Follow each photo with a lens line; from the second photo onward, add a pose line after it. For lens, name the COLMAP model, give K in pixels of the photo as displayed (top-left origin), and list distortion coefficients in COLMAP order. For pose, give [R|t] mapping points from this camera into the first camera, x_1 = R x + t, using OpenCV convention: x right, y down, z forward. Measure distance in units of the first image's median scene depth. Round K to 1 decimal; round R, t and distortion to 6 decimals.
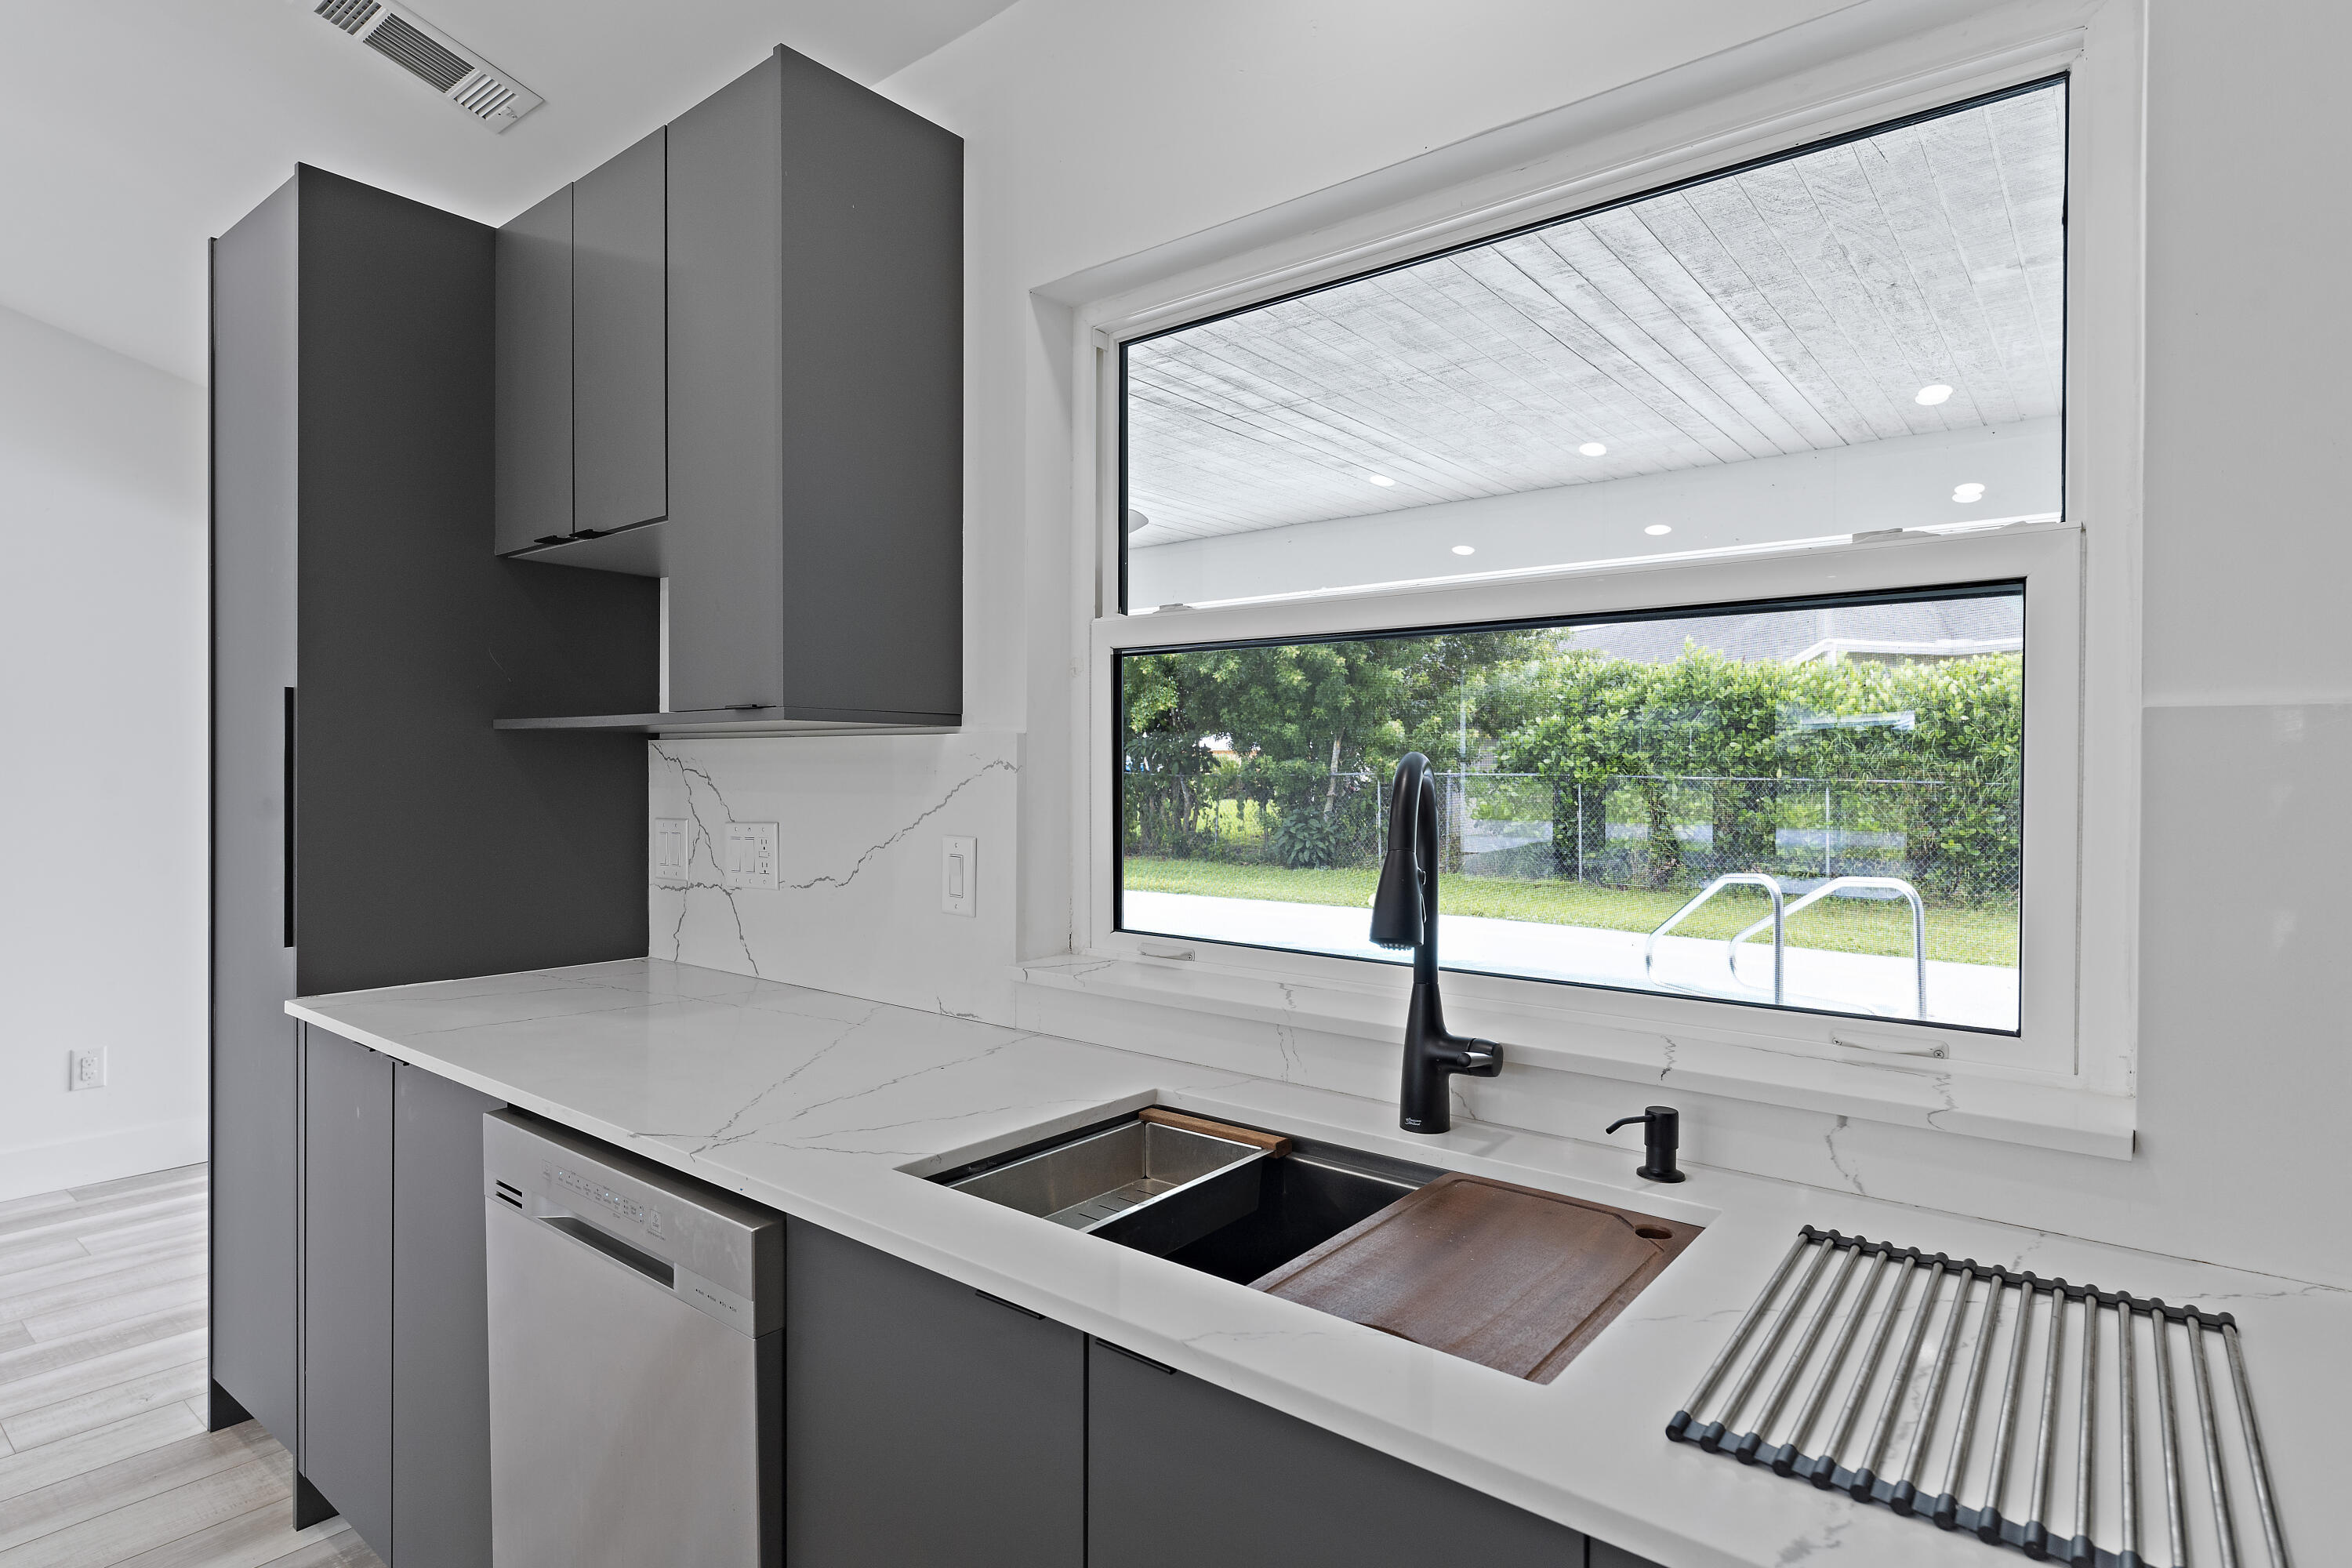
lens RADIAL K [[1224.8, 0, 1181.5], [0, 1224.8, 774.5], [0, 0, 1]] dist [-0.003729, 0.000879]
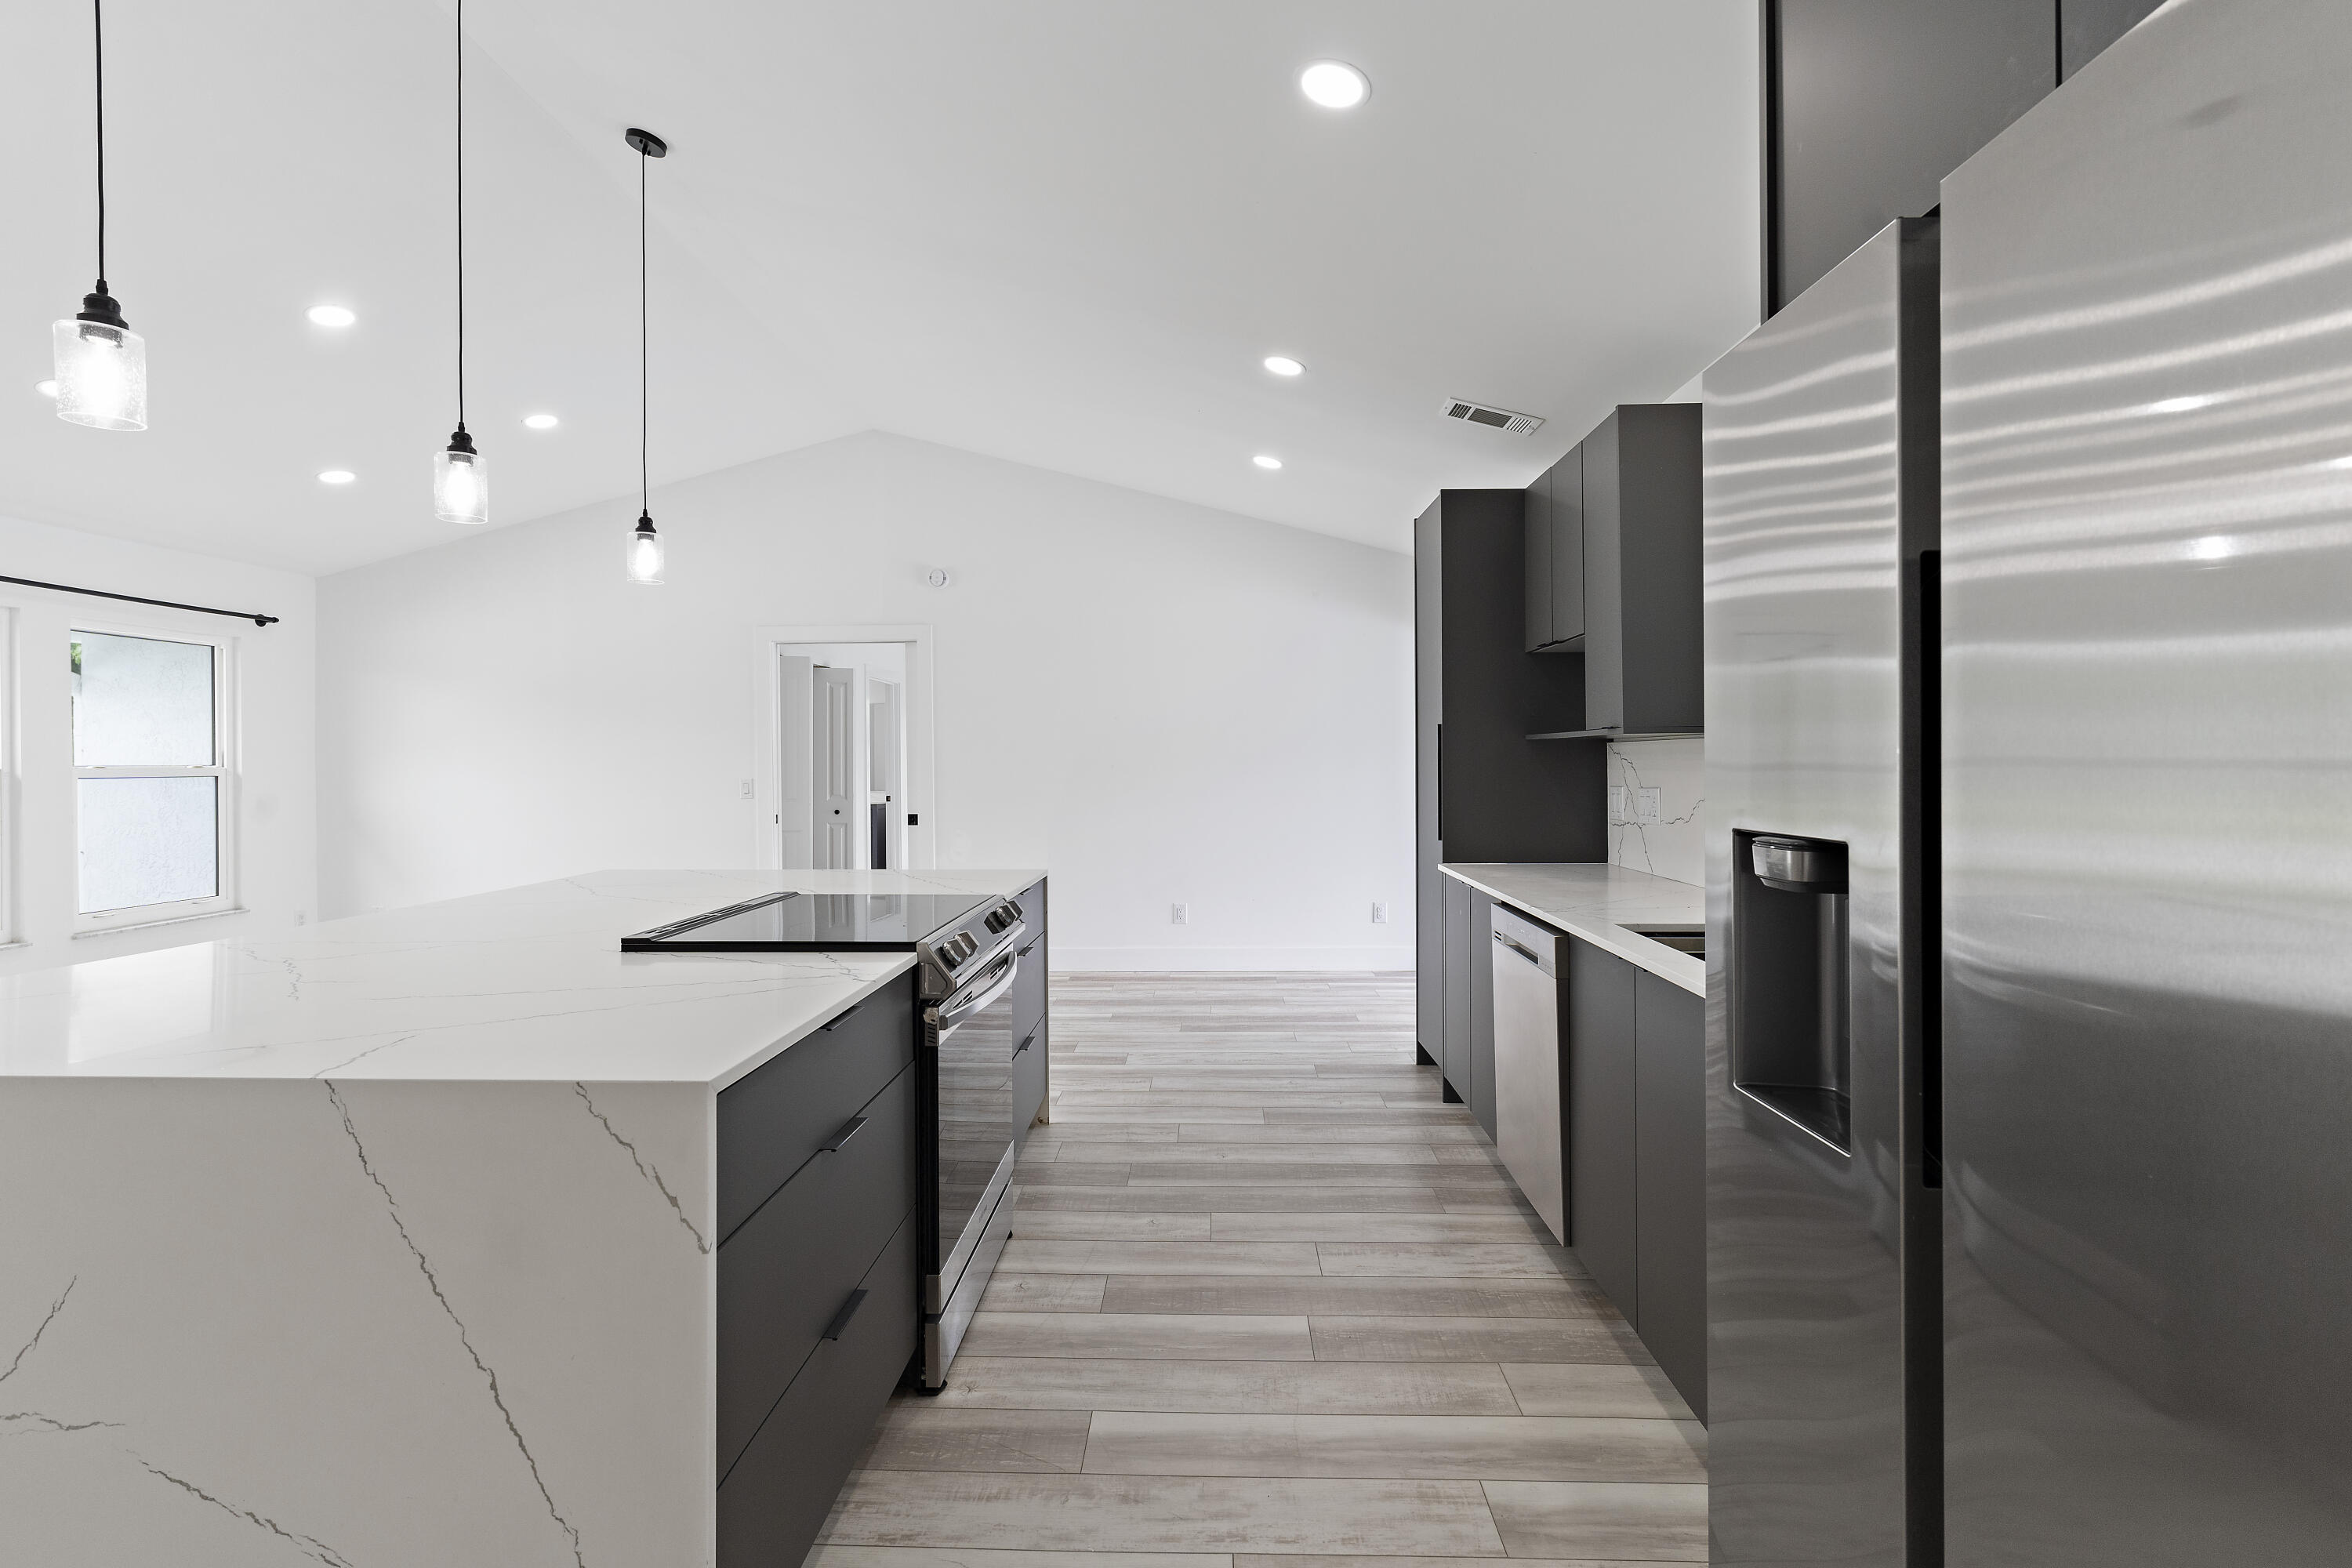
lens RADIAL K [[1077.6, 0, 1167.2], [0, 1077.6, 767.0], [0, 0, 1]] dist [-0.002020, 0.000012]
pose [[0.591056, -0.005246, -0.806613, 0.089587], [0.004300, 0.999985, -0.003354, 0.001912], [0.806619, -0.001486, 0.591070, -0.089672]]
